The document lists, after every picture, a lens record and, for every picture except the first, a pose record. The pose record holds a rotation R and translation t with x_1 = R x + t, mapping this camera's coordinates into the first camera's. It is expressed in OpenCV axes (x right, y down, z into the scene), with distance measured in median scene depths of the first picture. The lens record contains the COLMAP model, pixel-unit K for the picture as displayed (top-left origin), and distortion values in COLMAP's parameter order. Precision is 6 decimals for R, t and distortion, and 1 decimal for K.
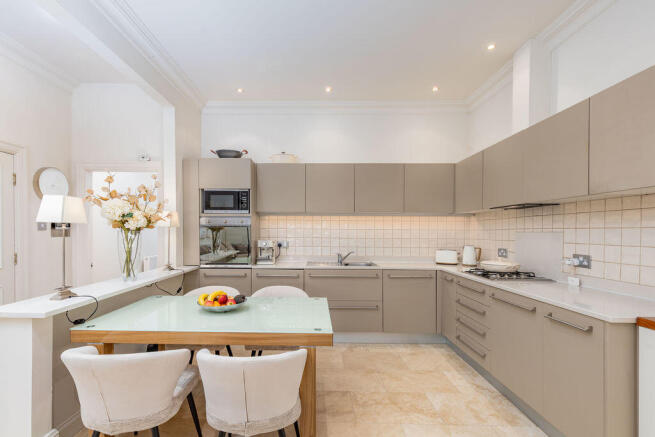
lens RADIAL K [[304.3, 0, 308.7], [0, 304.3, 232.2], [0, 0, 1]] dist [0.013400, -0.000010]
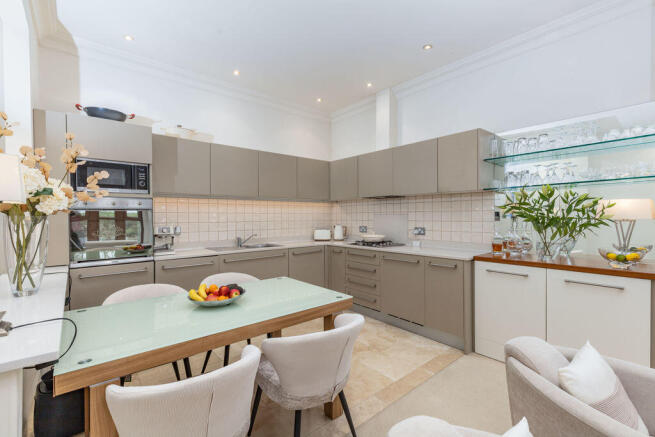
lens RADIAL K [[294.2, 0, 328.8], [0, 294.2, 215.2], [0, 0, 1]] dist [0.016704, -0.000109]
pose [[0.742088, -0.008579, 0.670248, -0.384167], [0.010689, 0.999942, 0.000965, -0.000536], [-0.670218, 0.006448, 0.742137, 0.089582]]
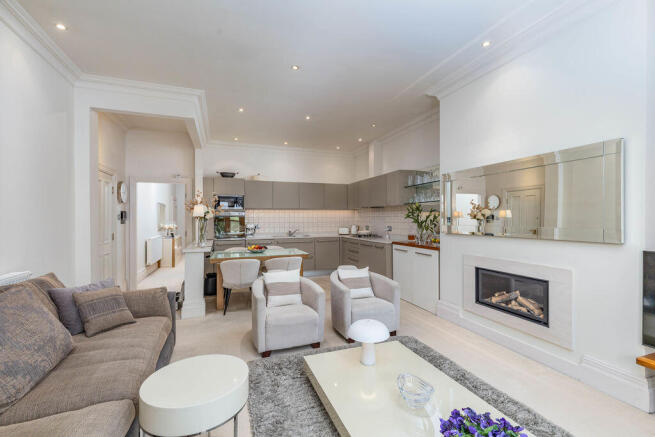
lens RADIAL K [[294.2, 0, 328.8], [0, 294.2, 215.2], [0, 0, 1]] dist [0.016704, -0.000109]
pose [[0.929937, -0.007116, 0.367649, -0.378579], [0.011269, 0.999895, -0.009150, -0.004594], [-0.367545, 0.012652, 0.929920, -0.819312]]
